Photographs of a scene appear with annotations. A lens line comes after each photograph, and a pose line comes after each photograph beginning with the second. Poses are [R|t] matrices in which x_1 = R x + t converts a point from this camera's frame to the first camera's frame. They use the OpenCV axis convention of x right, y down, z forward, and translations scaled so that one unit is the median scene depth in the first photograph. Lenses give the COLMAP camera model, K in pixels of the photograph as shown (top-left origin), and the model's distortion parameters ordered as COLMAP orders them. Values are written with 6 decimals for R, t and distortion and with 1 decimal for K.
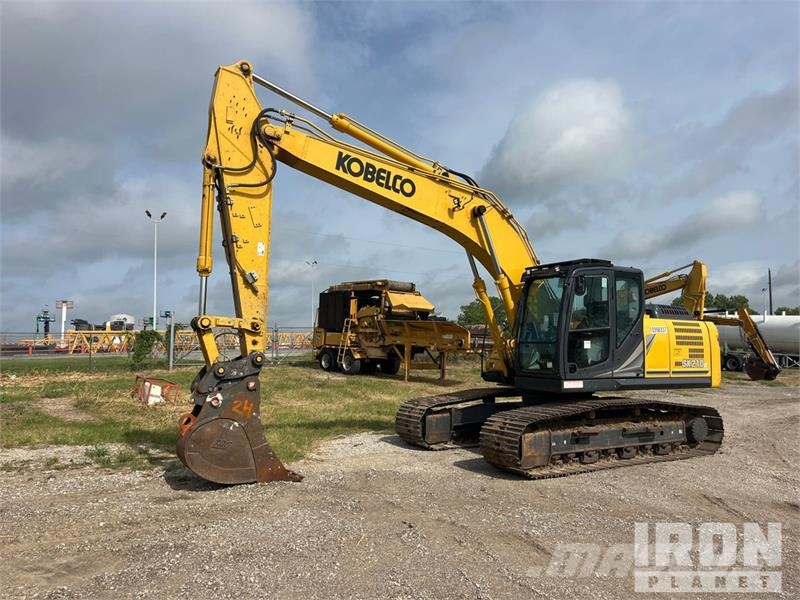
lens RADIAL K [[605.6, 0, 404.9], [0, 605.6, 299.6], [0, 0, 1]] dist [0.094773, -0.132414]
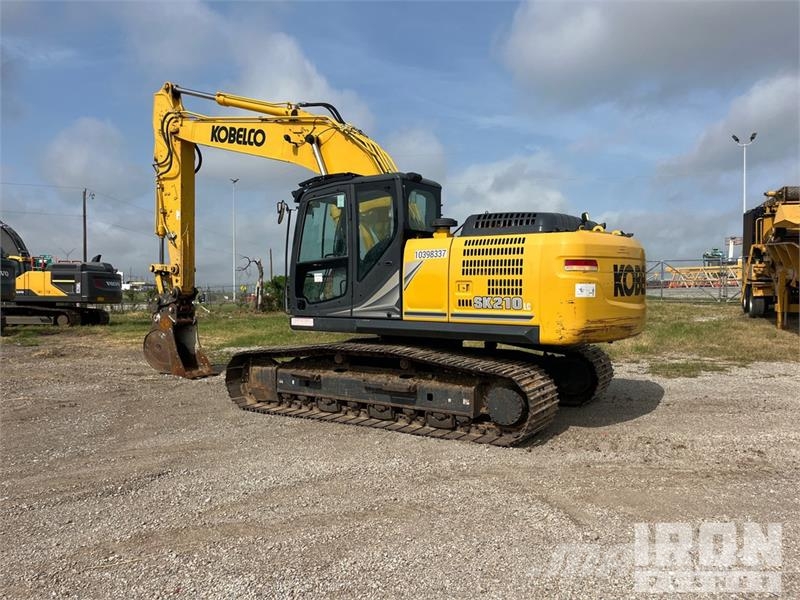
lens RADIAL K [[614.0, 0, 400.4], [0, 614.0, 297.1], [0, 0, 1]] dist [0.021099, -0.006678]
pose [[0.447006, 0.012179, -0.894448, 1.098347], [0.076089, 0.995766, 0.051584, 0.063393], [0.891289, -0.091116, 0.444186, 0.693920]]
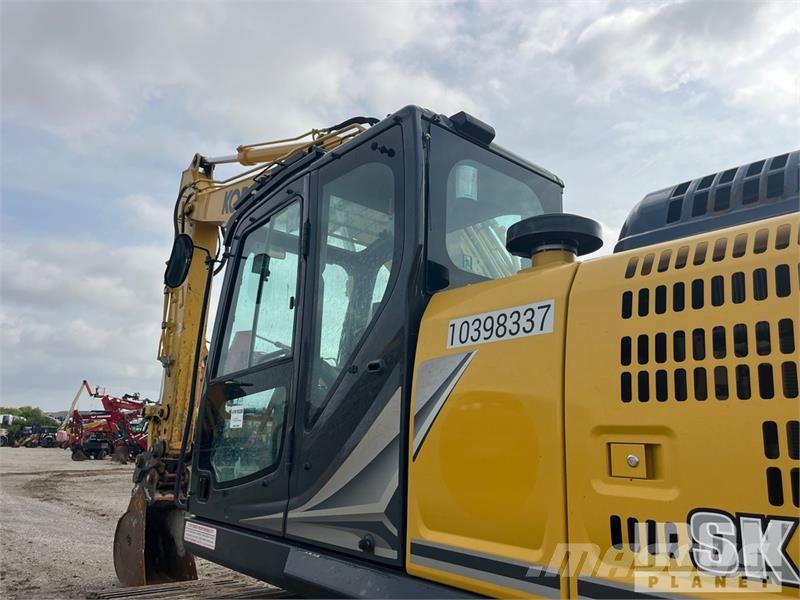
lens RADIAL K [[605.6, 0, 404.9], [0, 605.6, 299.6], [0, 0, 1]] dist [0.094773, -0.132414]
pose [[0.191102, -0.230076, -0.954225, 0.630607], [0.042826, 0.973170, -0.226067, 0.088624], [0.980635, 0.002336, 0.195828, 0.996295]]
